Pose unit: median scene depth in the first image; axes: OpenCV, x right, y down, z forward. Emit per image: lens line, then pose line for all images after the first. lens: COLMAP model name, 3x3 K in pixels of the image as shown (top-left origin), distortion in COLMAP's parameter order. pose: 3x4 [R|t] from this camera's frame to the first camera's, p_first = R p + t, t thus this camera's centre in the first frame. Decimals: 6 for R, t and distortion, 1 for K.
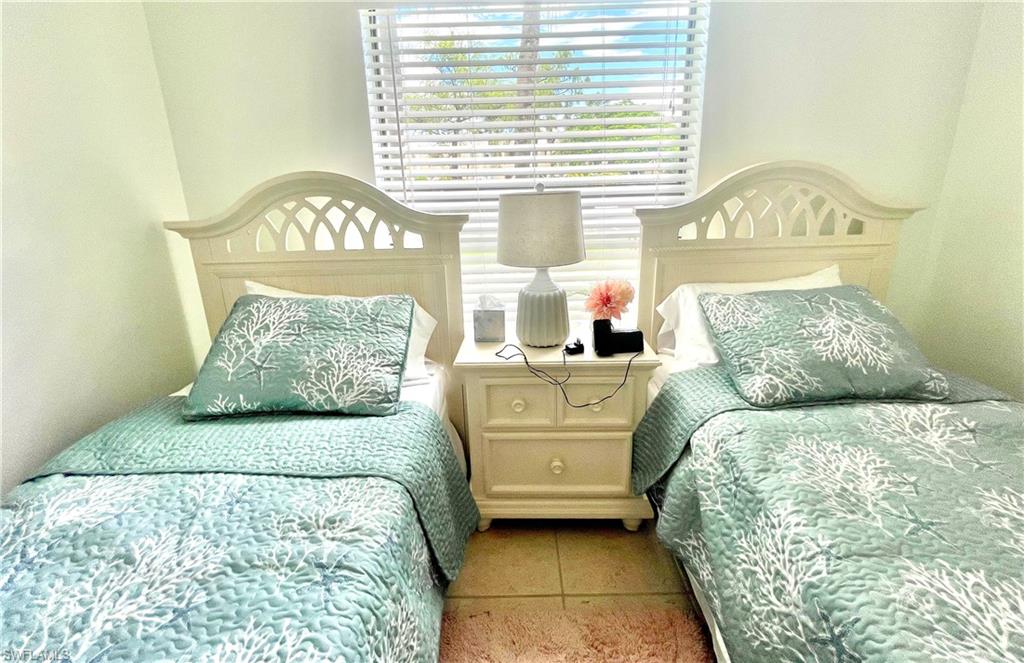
lens RADIAL K [[414.3, 0, 532.7], [0, 414.3, 293.2], [0, 0, 1]] dist [-0.002315, 0.000007]
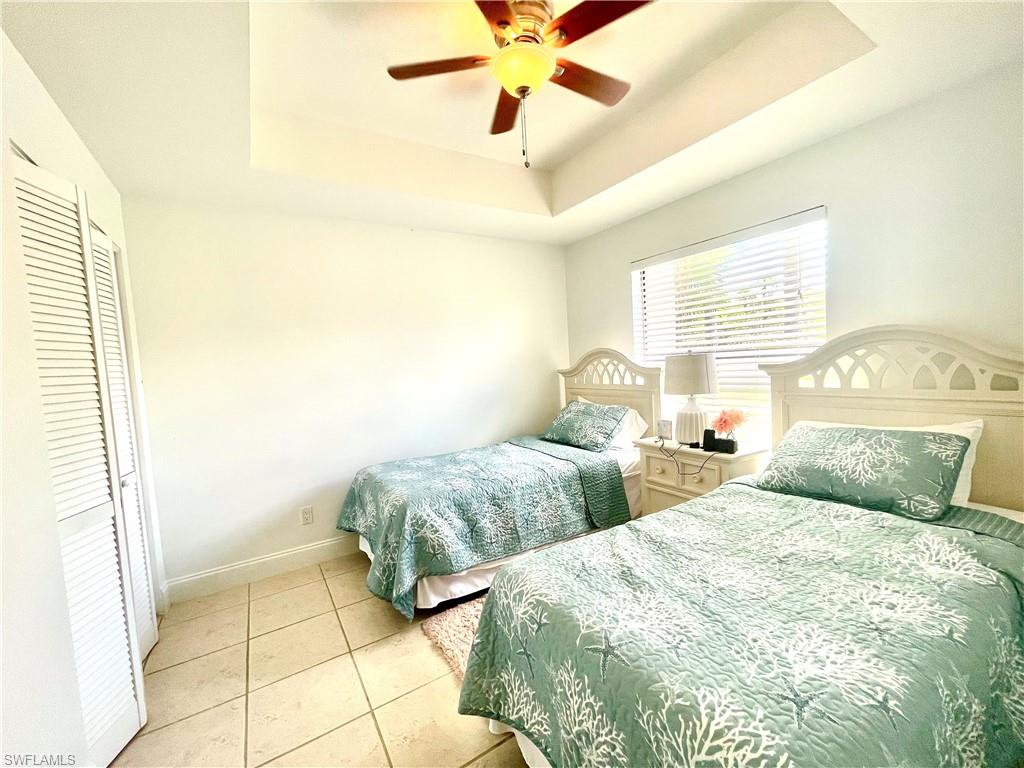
lens RADIAL K [[416.3, 0, 512.6], [0, 416.3, 384.5], [0, 0, 1]] dist [-0.001843, 0.000014]
pose [[0.537989, 0.040898, -0.841959, 1.047884], [-0.174138, 0.982669, -0.063536, 0.118844], [0.824769, 0.180799, 0.535787, -0.534976]]
